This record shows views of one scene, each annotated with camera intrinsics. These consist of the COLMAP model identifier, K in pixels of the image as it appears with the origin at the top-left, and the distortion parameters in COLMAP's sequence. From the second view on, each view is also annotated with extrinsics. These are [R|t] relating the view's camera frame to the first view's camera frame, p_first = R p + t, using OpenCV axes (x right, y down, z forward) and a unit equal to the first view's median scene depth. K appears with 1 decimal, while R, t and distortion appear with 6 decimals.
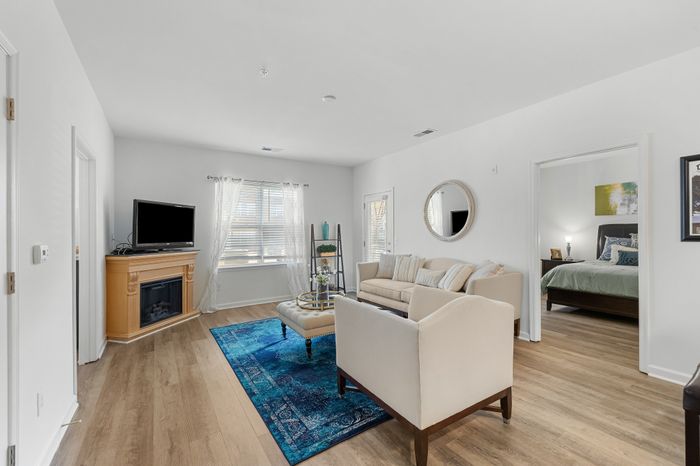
lens RADIAL K [[291.7, 0, 346.5], [0, 291.7, 236.6], [0, 0, 1]] dist [0.001367, -0.000098]
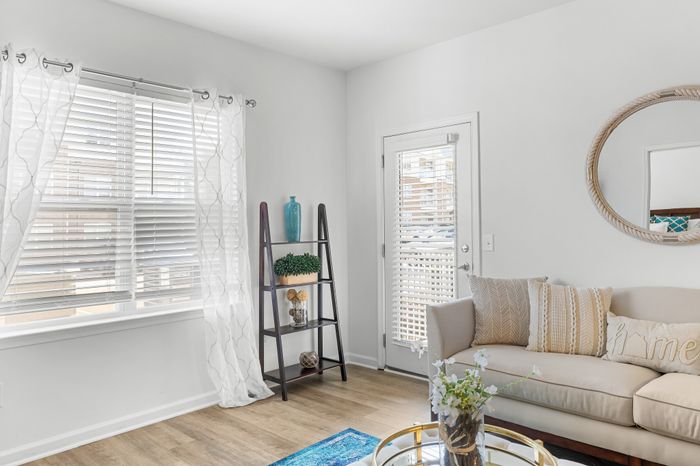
lens RADIAL K [[493.2, 0, 353.4], [0, 493.2, 213.5], [0, 0, 1]] dist [-0.000063, -0.002537]
pose [[0.969819, 0.001384, 0.243823, -0.176583], [0.008715, 0.999148, -0.040333, -0.000368], [-0.243671, 0.041240, 0.968981, 0.360289]]
